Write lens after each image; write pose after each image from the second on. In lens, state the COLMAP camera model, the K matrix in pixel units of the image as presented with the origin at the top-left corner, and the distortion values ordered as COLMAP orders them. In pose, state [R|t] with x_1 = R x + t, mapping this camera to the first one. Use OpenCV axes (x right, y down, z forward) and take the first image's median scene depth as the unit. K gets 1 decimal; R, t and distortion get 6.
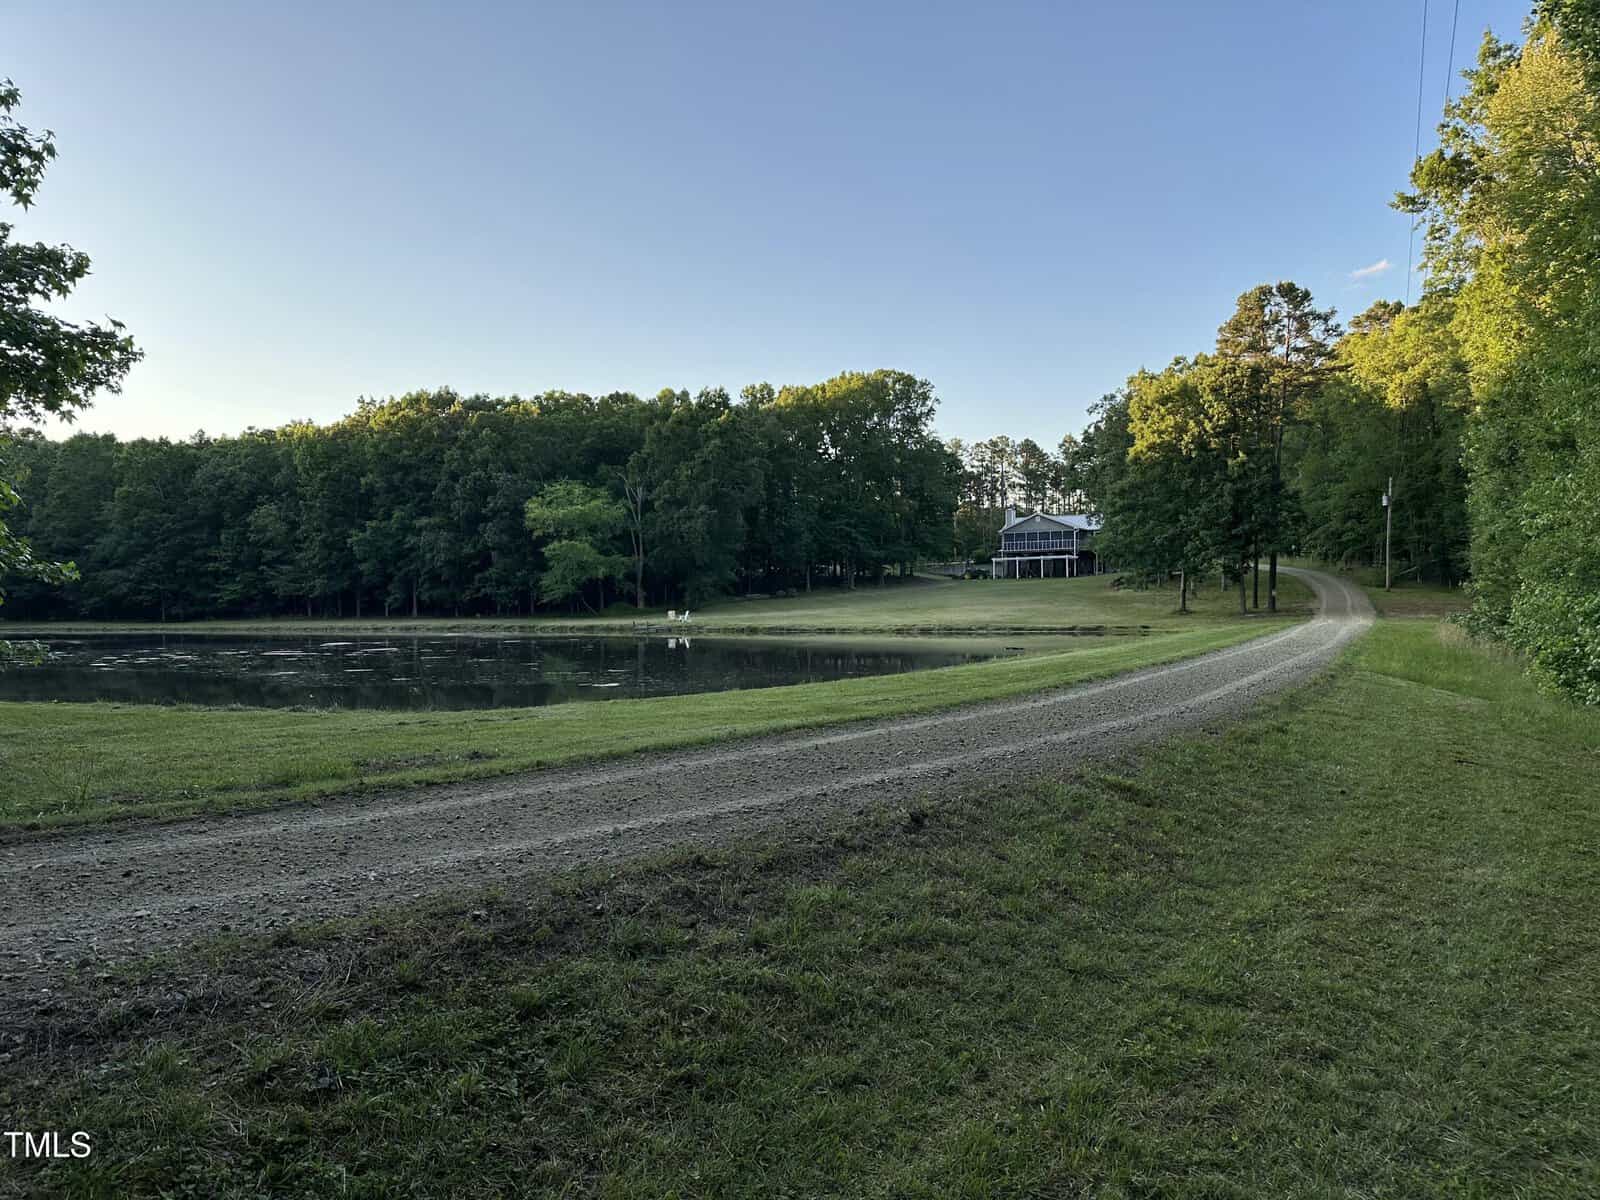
lens RADIAL K [[1214.3, 0, 800.0], [0, 1214.3, 600.0], [0, 0, 1]] dist [0.041965, -0.002884]
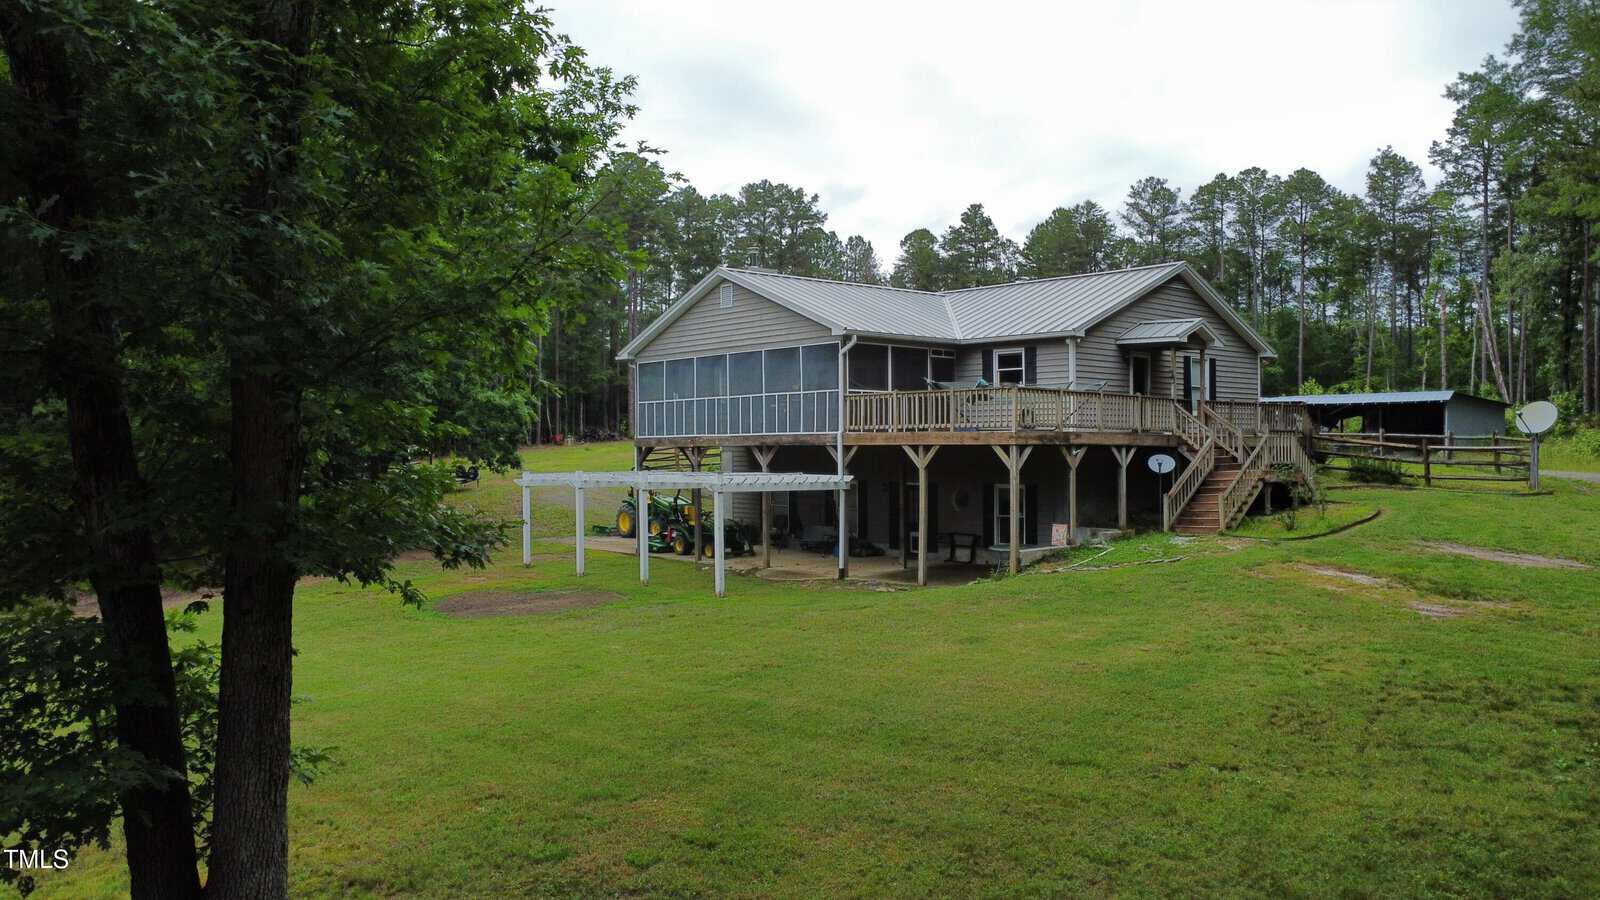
lens RADIAL K [[1209.5, 0, 802.2], [0, 1209.5, 421.6], [0, 0, 1]] dist [-0.171115, 0.245408]
pose [[0.927586, -0.004608, -0.373582, 0.276699], [-0.001013, 0.999889, -0.014849, -0.038105], [0.373609, 0.014152, 0.927478, 0.759417]]
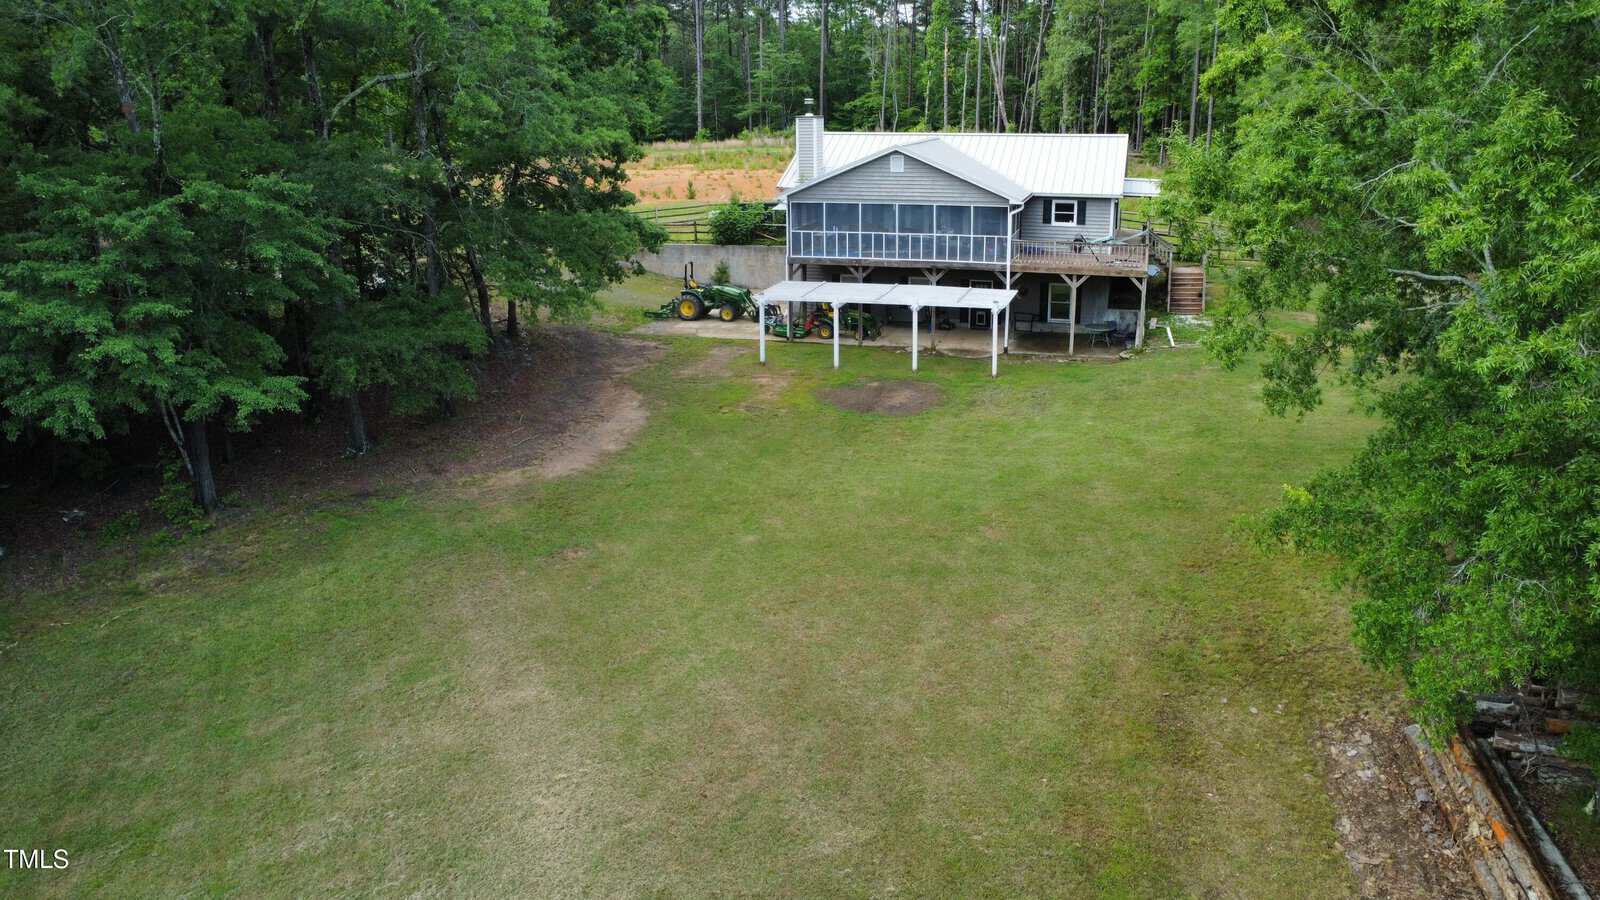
lens RADIAL K [[1209.5, 0, 802.2], [0, 1209.5, 421.6], [0, 0, 1]] dist [-0.171115, 0.245408]
pose [[0.983110, -0.047852, 0.176649, 0.105818], [-0.001411, 0.963202, 0.268774, -0.081898], [-0.183010, -0.264483, 0.946866, 0.651384]]
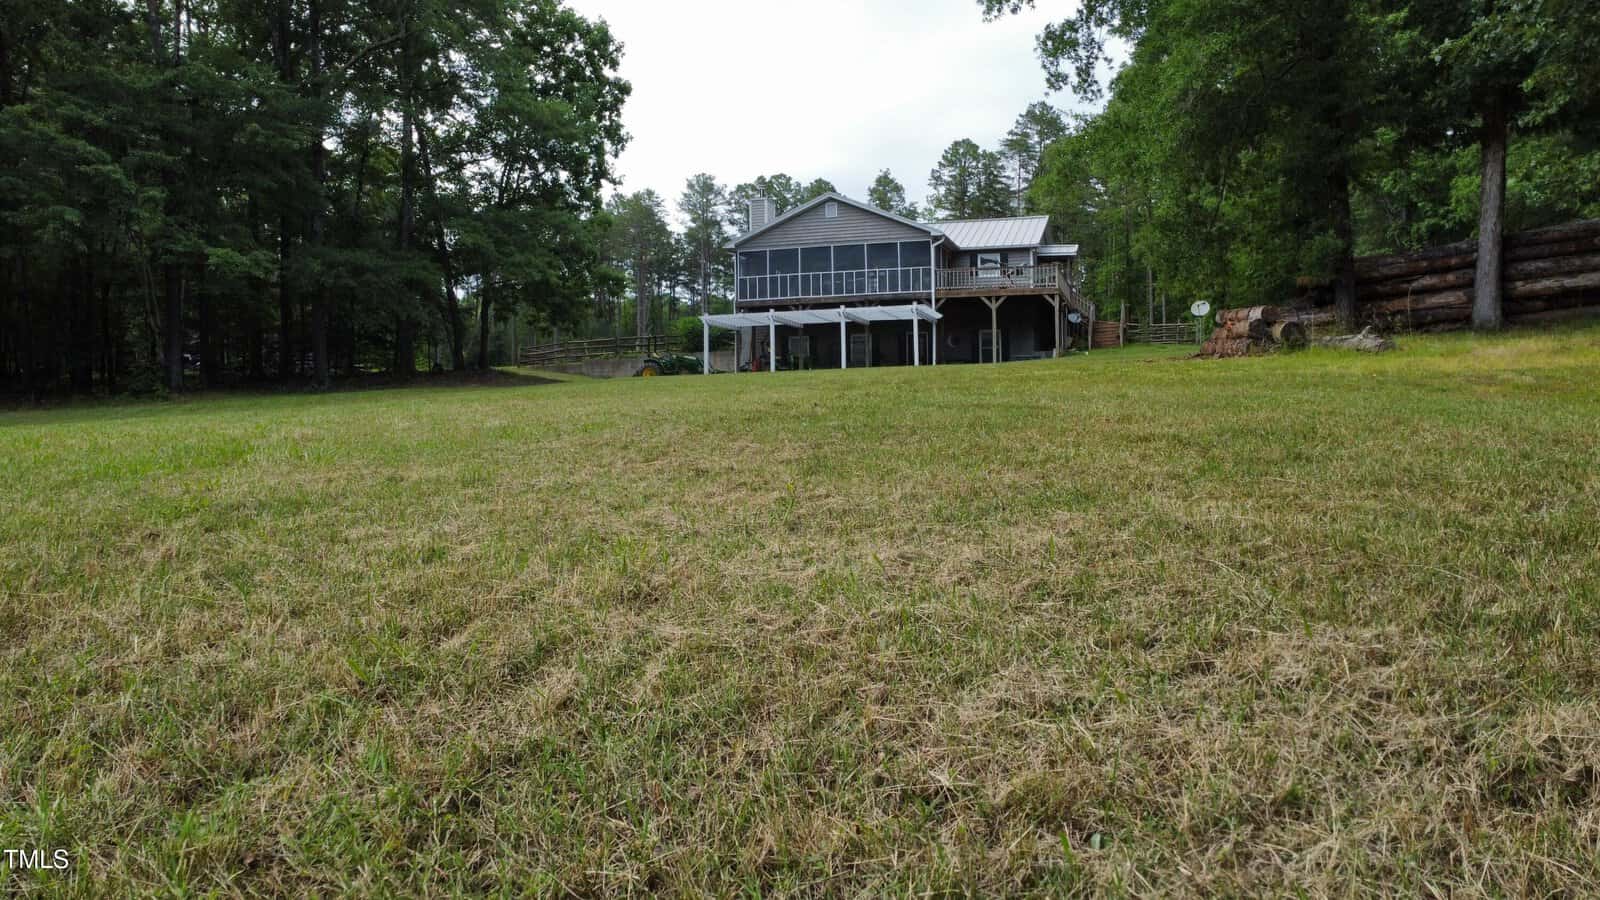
lens RADIAL K [[1209.5, 0, 802.2], [0, 1209.5, 421.6], [0, 0, 1]] dist [-0.171115, 0.245408]
pose [[0.987012, 0.001957, 0.160637, 0.123160], [0.000644, 0.999870, -0.016135, 0.001763], [-0.160648, 0.016029, 0.986882, 0.617256]]
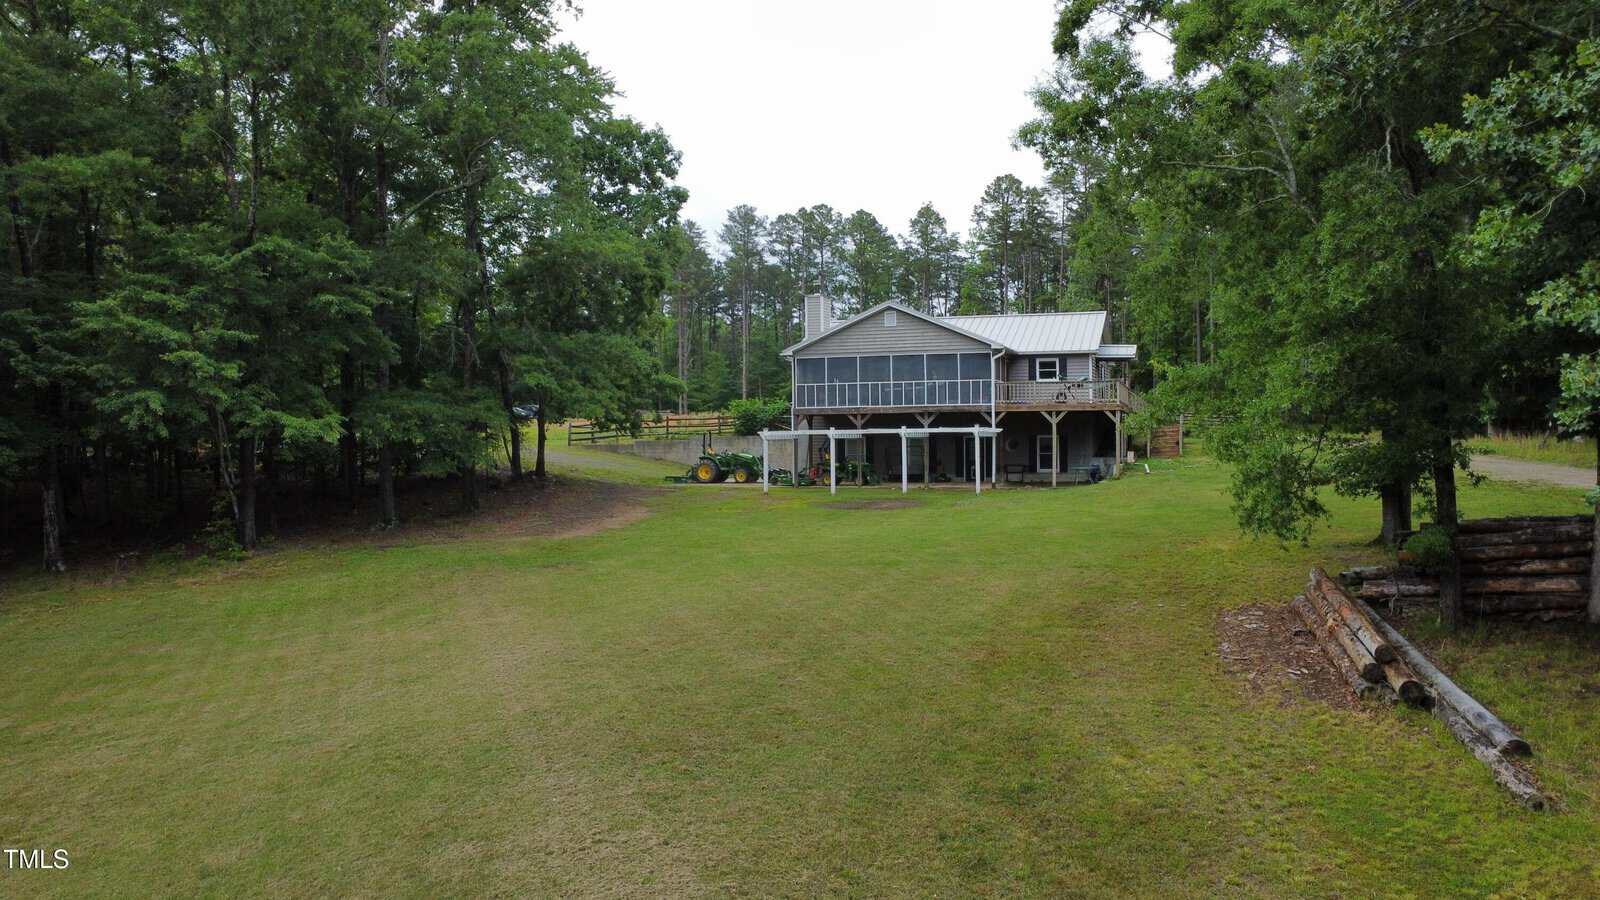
lens RADIAL K [[1209.5, 0, 802.2], [0, 1209.5, 421.6], [0, 0, 1]] dist [-0.171115, 0.245408]
pose [[0.990814, 0.003710, 0.135178, 0.115576], [-0.002646, 0.999964, -0.008046, -0.031751], [-0.135203, 0.007614, 0.990789, 0.618482]]
